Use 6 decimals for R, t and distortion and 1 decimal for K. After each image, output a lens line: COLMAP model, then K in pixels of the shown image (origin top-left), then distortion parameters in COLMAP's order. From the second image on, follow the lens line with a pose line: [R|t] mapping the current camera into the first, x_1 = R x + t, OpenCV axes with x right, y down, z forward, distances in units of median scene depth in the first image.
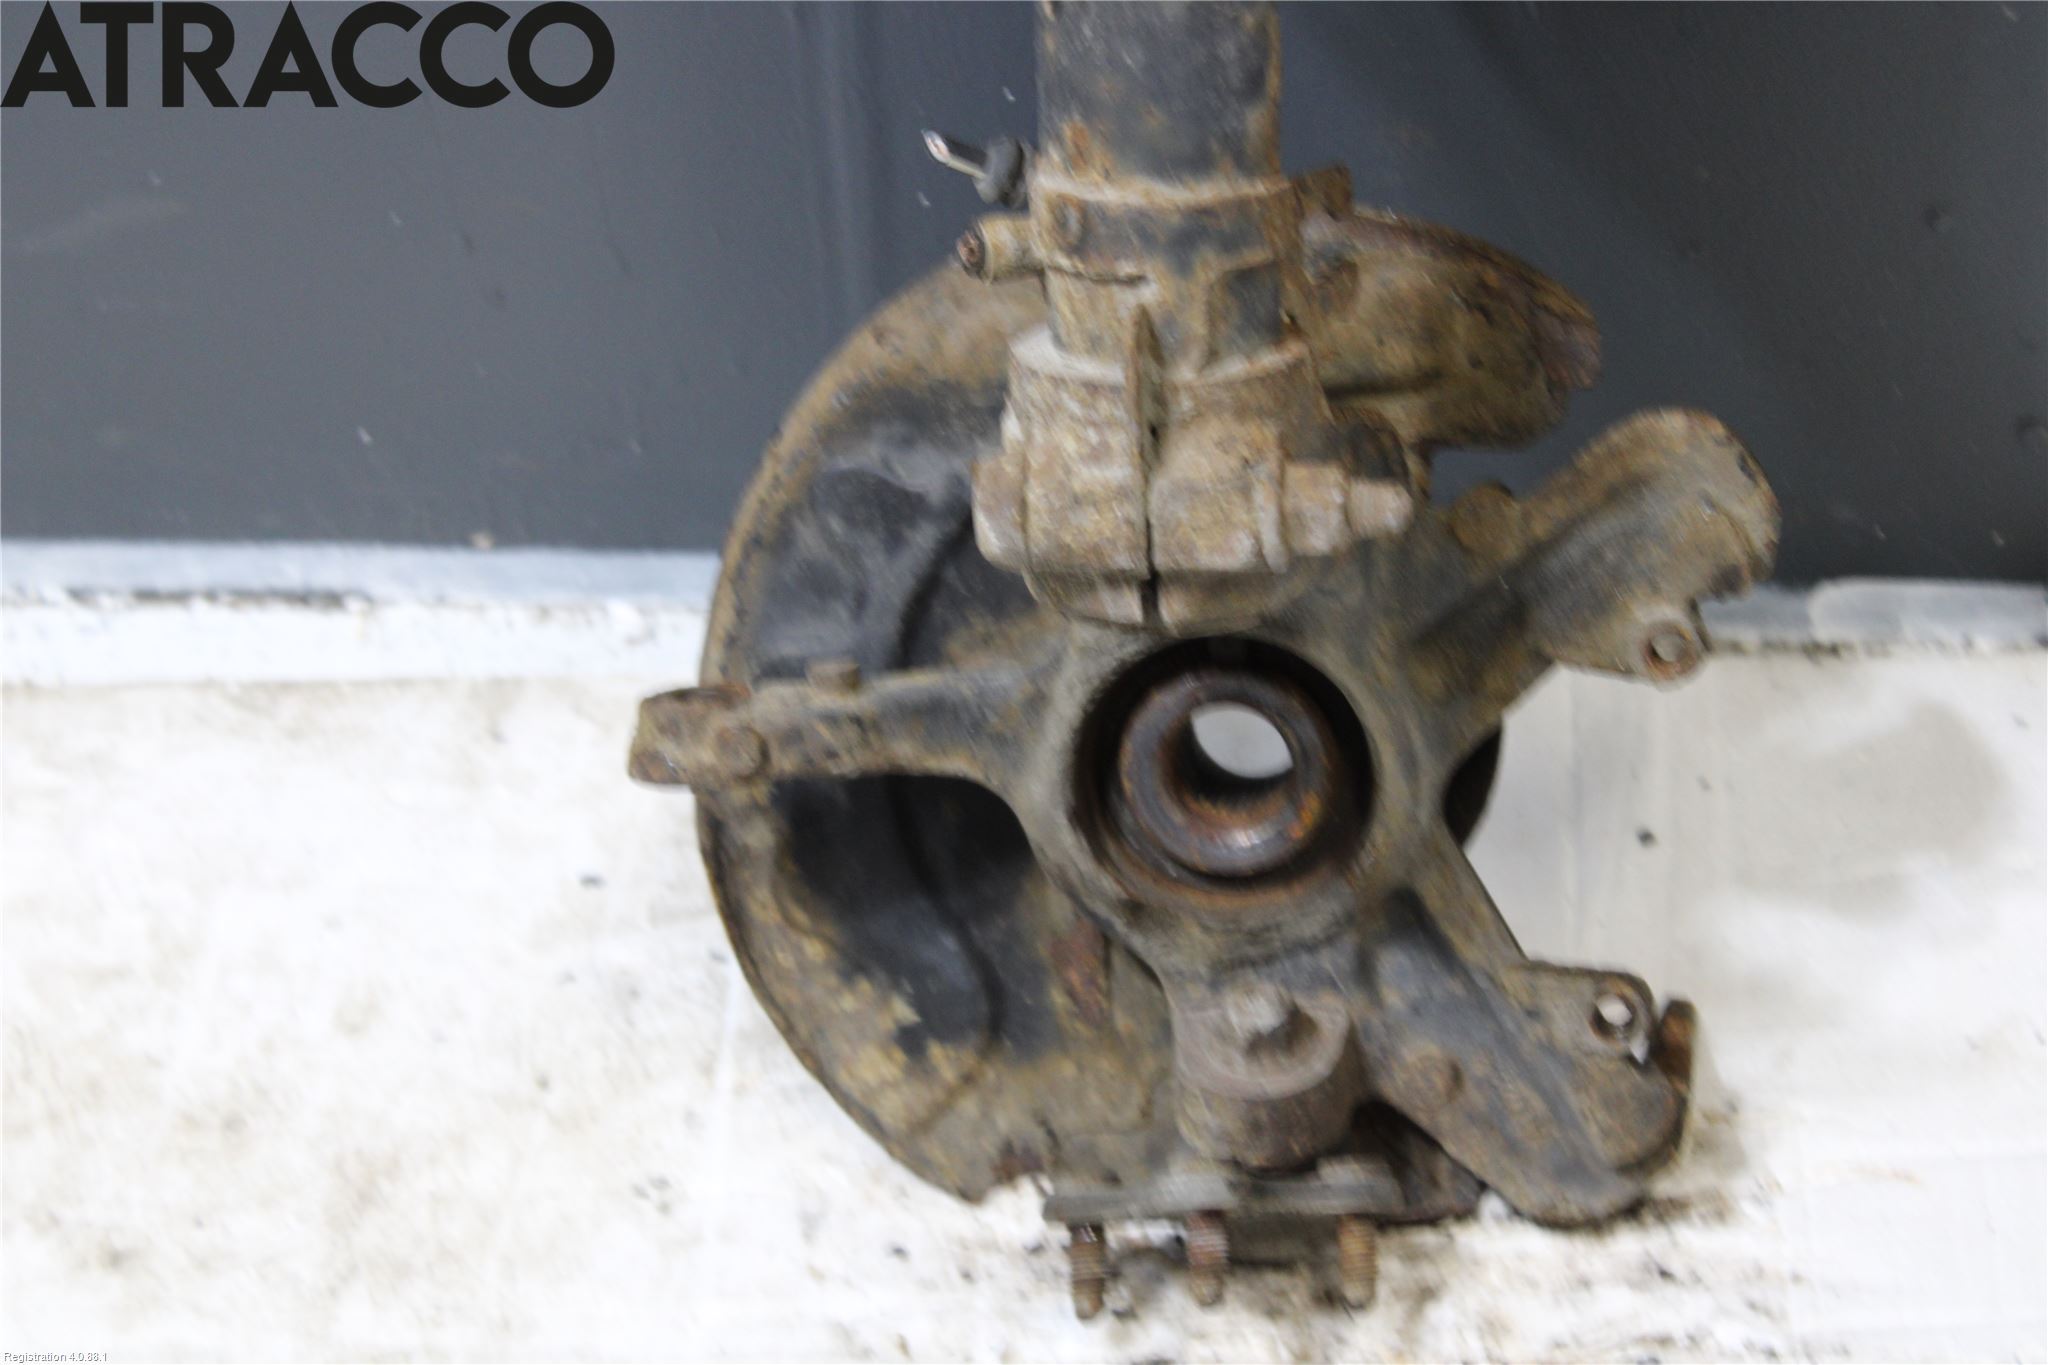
lens RADIAL K [[5044.2, 0, 1017.1], [0, 5044.2, 689.5], [0, 0, 1]] dist [0.113976, 0.000000]
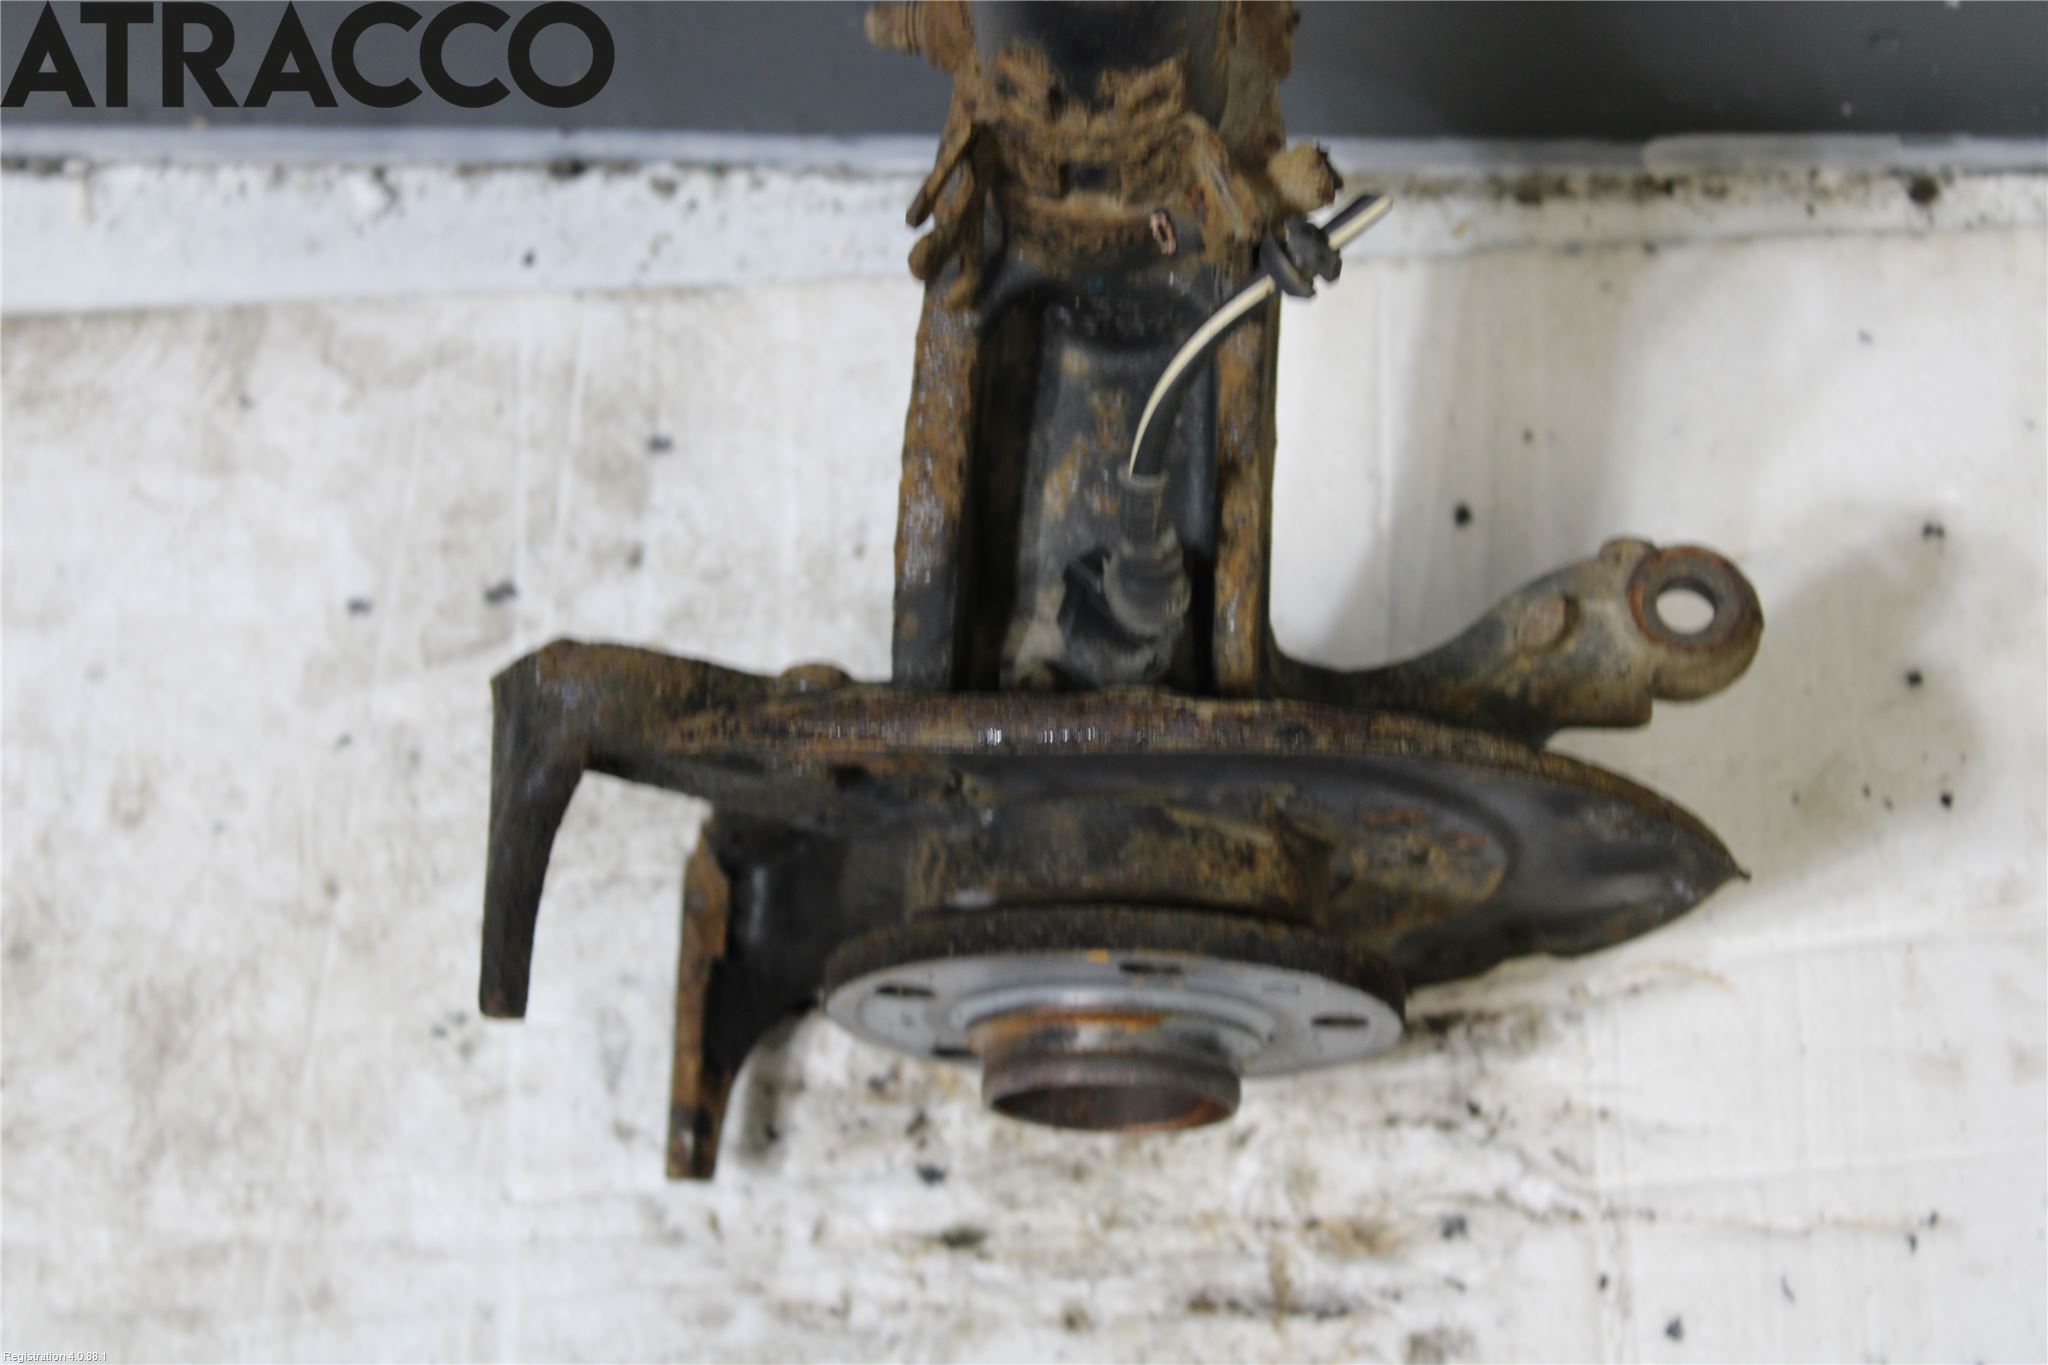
lens RADIAL K [[4521.1, 0, 1003.3], [0, 4521.1, 681.0], [0, 0, 1]] dist [0.108065, 0.000000]
pose [[0.997775, -0.061875, -0.024819, 0.062312], [0.065937, 0.860974, 0.504357, -0.403653], [-0.009839, -0.504871, 0.863139, 0.271515]]
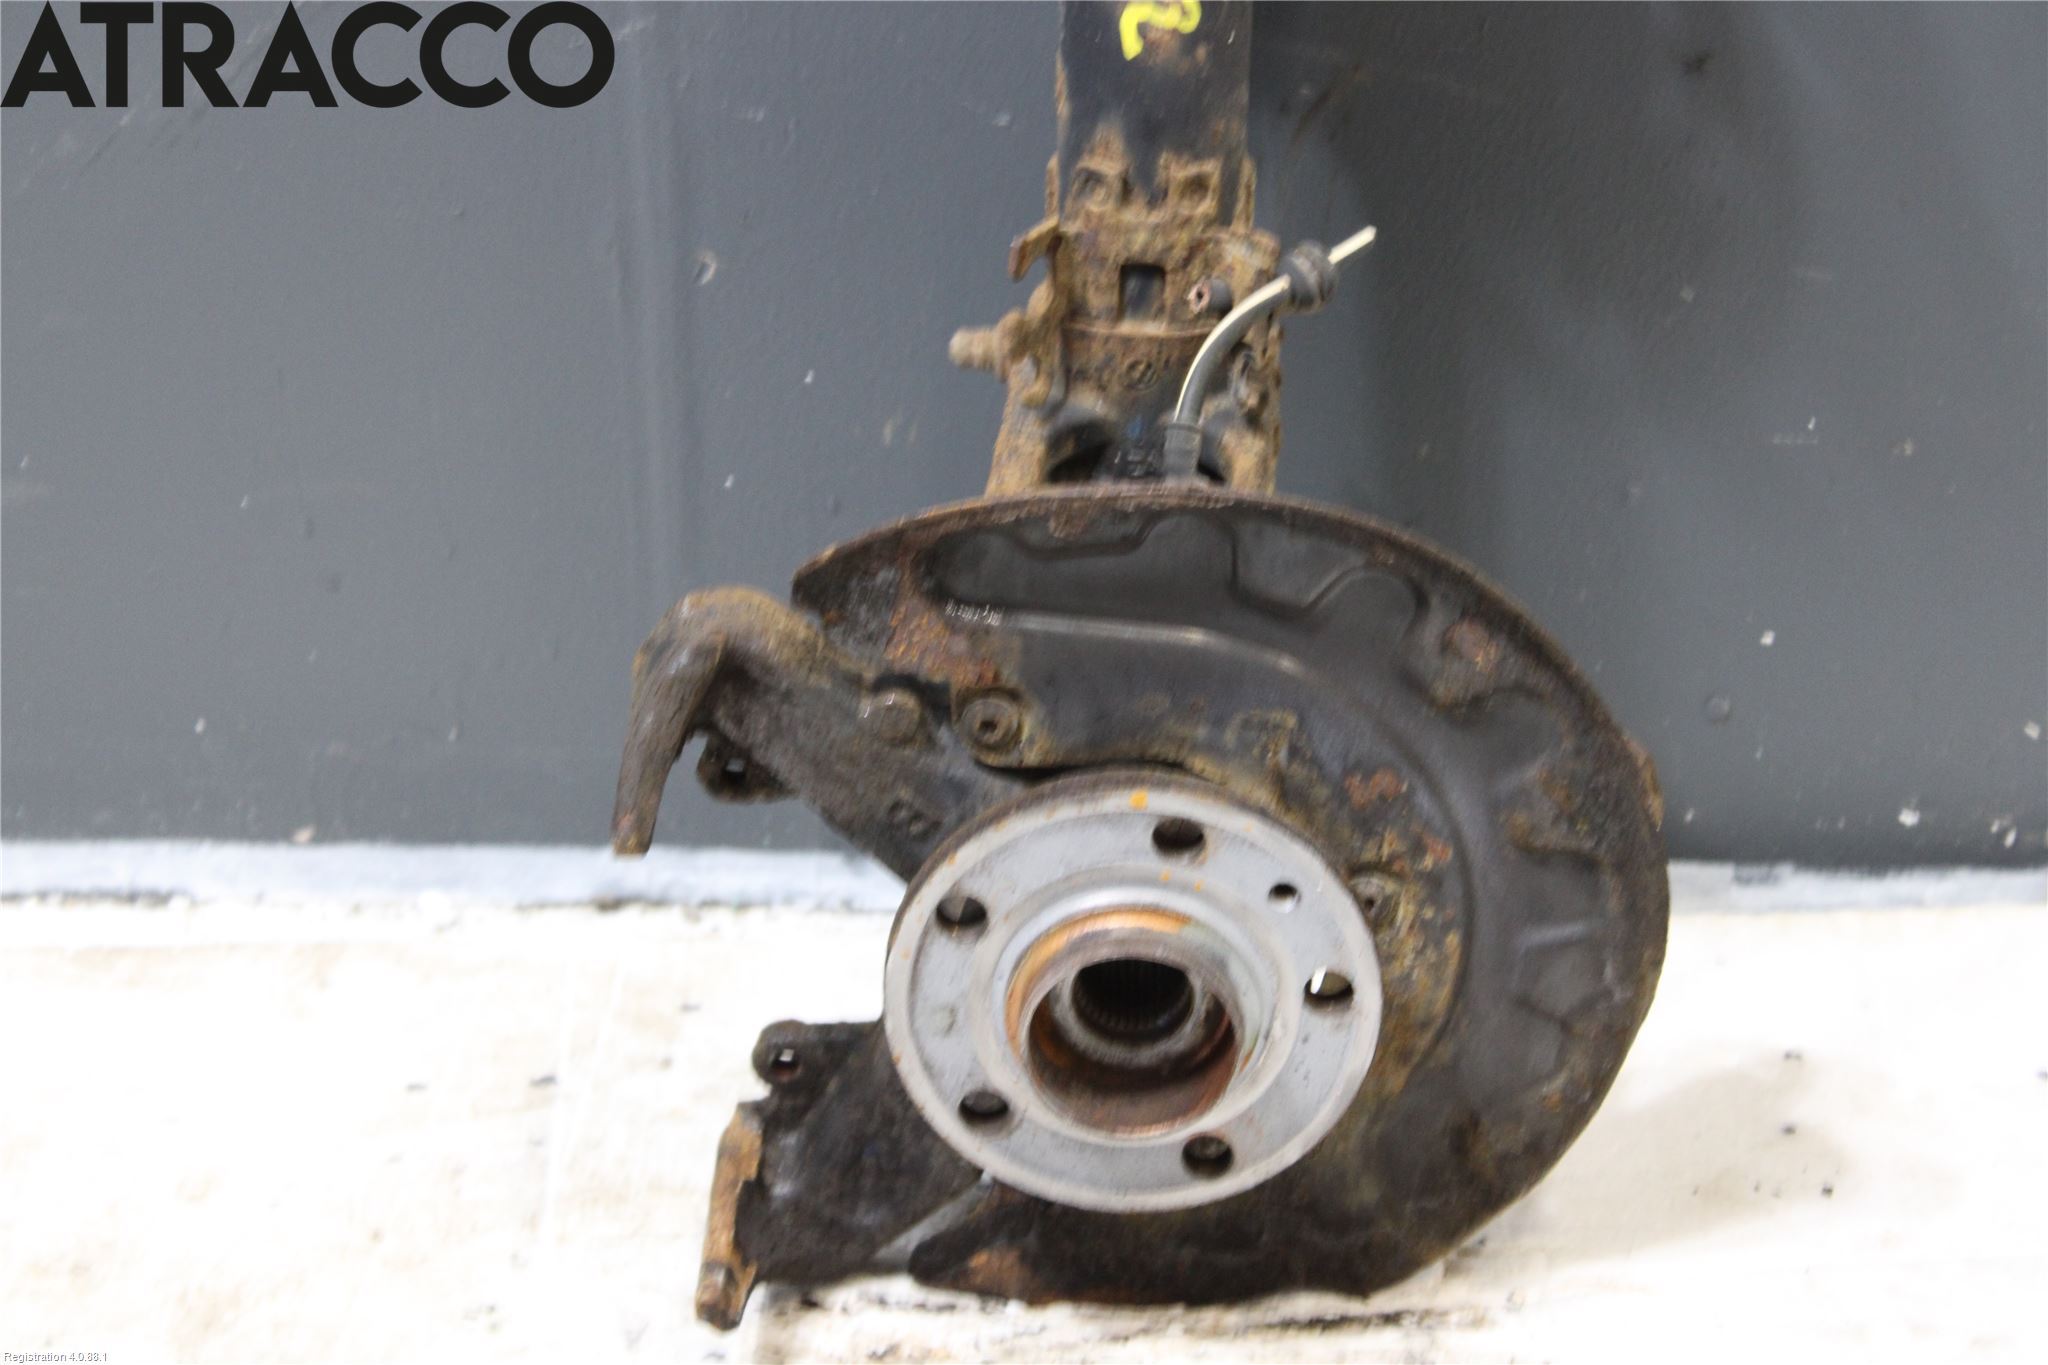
lens RADIAL K [[5044.2, 0, 1026.1], [0, 5044.2, 691.5], [0, 0, 1]] dist [0.113976, 0.000000]
pose [[0.996594, 0.012954, 0.081438, -0.046911], [0.006448, 0.972318, -0.233571, 0.224055], [-0.082209, 0.233300, 0.968923, -0.075955]]
